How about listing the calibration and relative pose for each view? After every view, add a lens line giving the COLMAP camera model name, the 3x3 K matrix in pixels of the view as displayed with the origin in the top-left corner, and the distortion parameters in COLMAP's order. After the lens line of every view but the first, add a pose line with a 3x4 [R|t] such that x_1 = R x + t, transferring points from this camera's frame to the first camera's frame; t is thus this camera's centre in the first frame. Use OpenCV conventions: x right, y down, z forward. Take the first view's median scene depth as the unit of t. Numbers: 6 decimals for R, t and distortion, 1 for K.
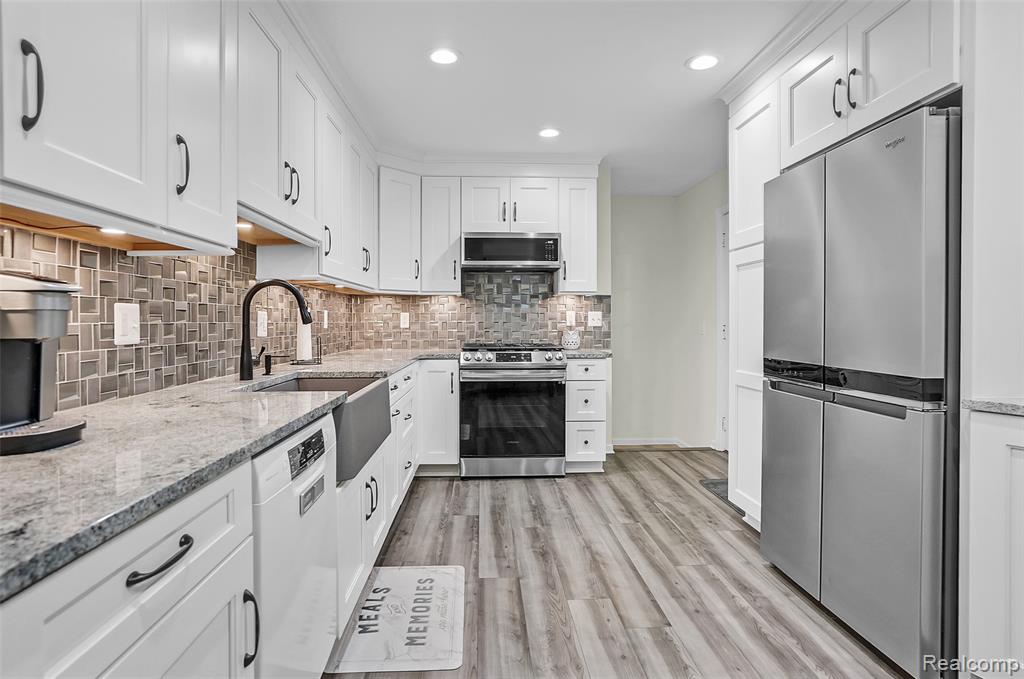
lens RADIAL K [[562.7, 0, 525.4], [0, 562.7, 322.0], [0, 0, 1]] dist [-0.042014, 0.025140]
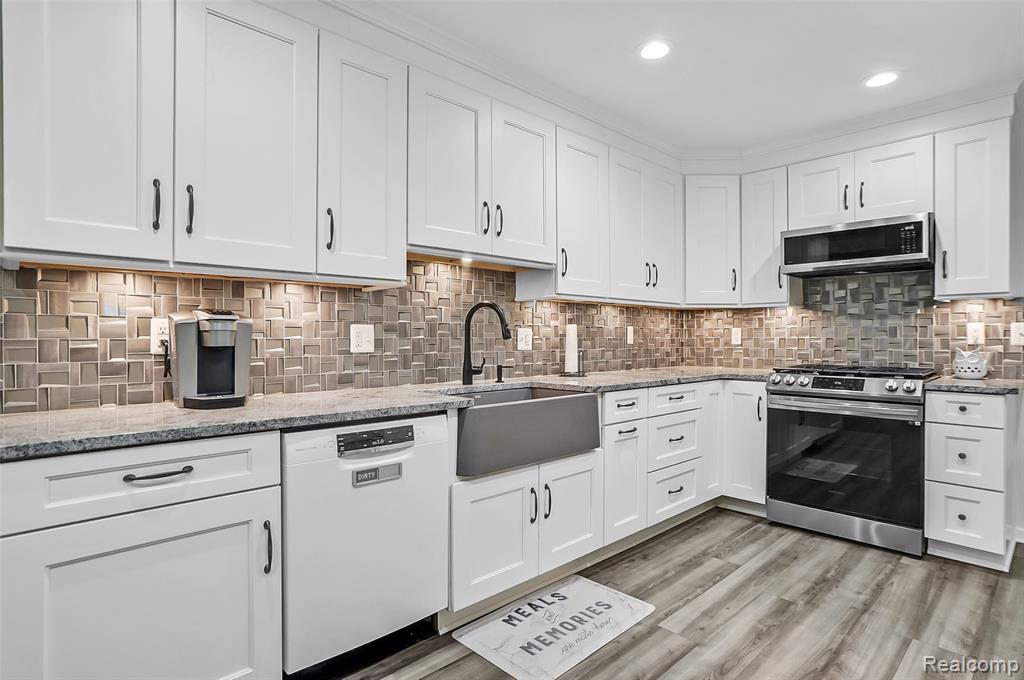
lens RADIAL K [[562.7, 0, 519.3], [0, 562.7, 336.7], [0, 0, 1]] dist [-0.042014, 0.025140]
pose [[0.622280, 0.000726, -0.782794, 0.381333], [-0.002510, 0.999996, -0.001068, -0.000158], [0.782791, 0.002629, 0.622280, 0.220405]]
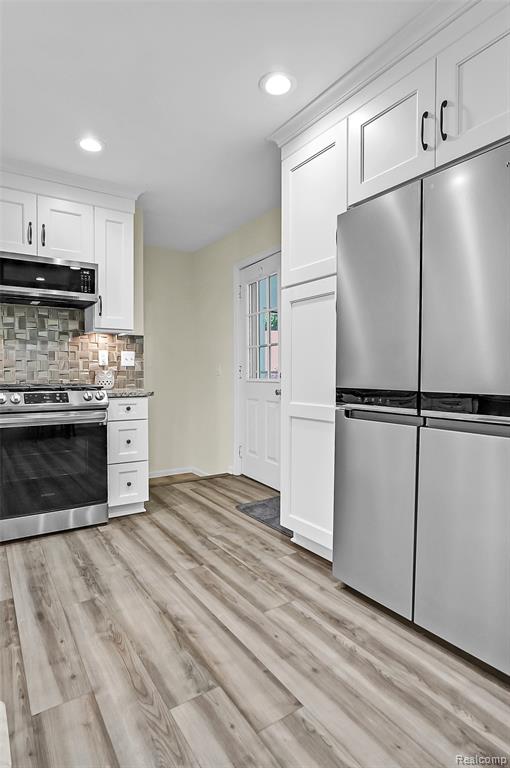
lens RADIAL K [[422.0, 0, 248.9], [0, 422.0, 383.8], [0, 0, 1]] dist [-0.042014, 0.025140]
pose [[0.876971, -0.014079, 0.480336, -0.071170], [0.003632, 0.999736, 0.022672, 0.033846], [-0.480529, -0.018138, 0.876791, 0.349623]]
